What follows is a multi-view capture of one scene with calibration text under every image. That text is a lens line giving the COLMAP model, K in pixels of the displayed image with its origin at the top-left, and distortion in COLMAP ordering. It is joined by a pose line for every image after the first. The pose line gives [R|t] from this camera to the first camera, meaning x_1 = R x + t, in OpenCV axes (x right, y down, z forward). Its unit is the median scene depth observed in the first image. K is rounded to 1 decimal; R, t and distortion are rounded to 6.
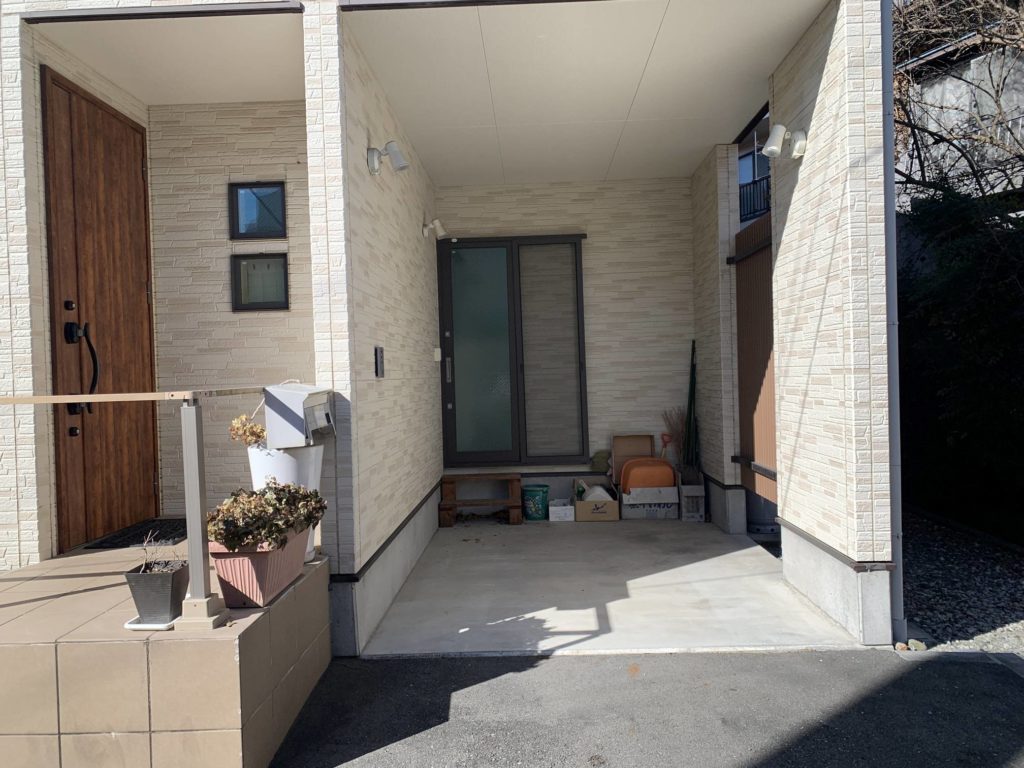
lens RADIAL K [[777.1, 0, 512.8], [0, 777.1, 390.1], [0, 0, 1]] dist [0.031945, -0.006747]
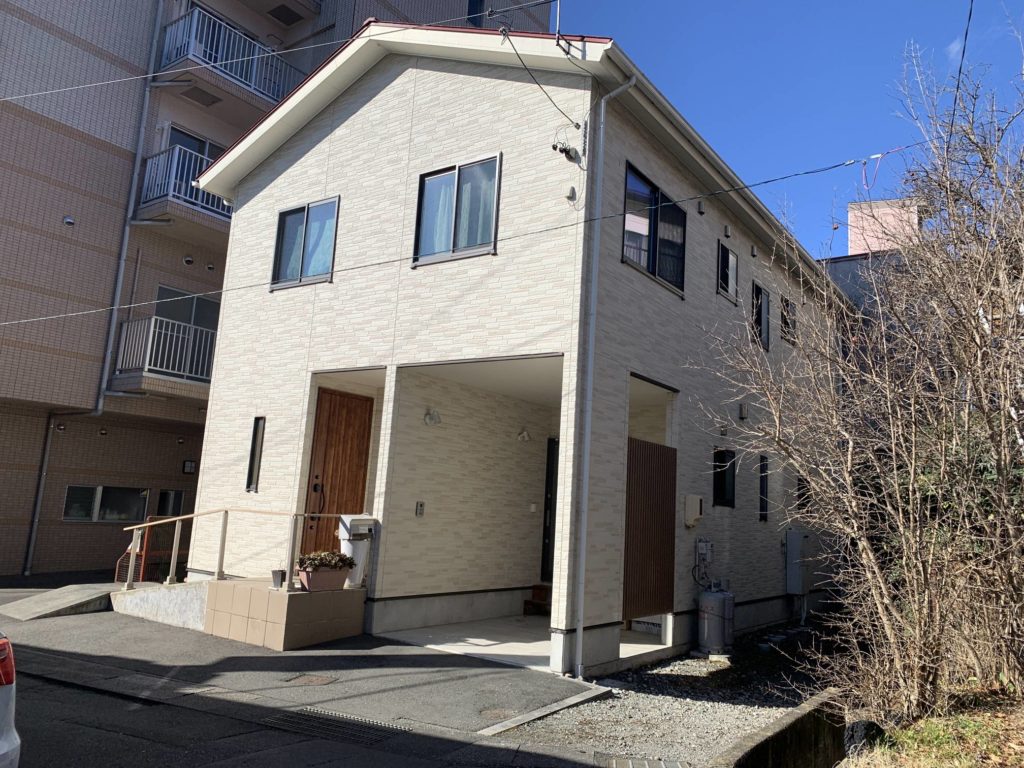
lens RADIAL K [[777.1, 0, 508.2], [0, 777.1, 386.3], [0, 0, 1]] dist [0.031945, -0.006747]
pose [[0.829251, -0.005308, -0.558852, 1.370725], [-0.097782, 0.983153, -0.154431, -0.068076], [0.550256, 0.182708, 0.814761, -0.777534]]
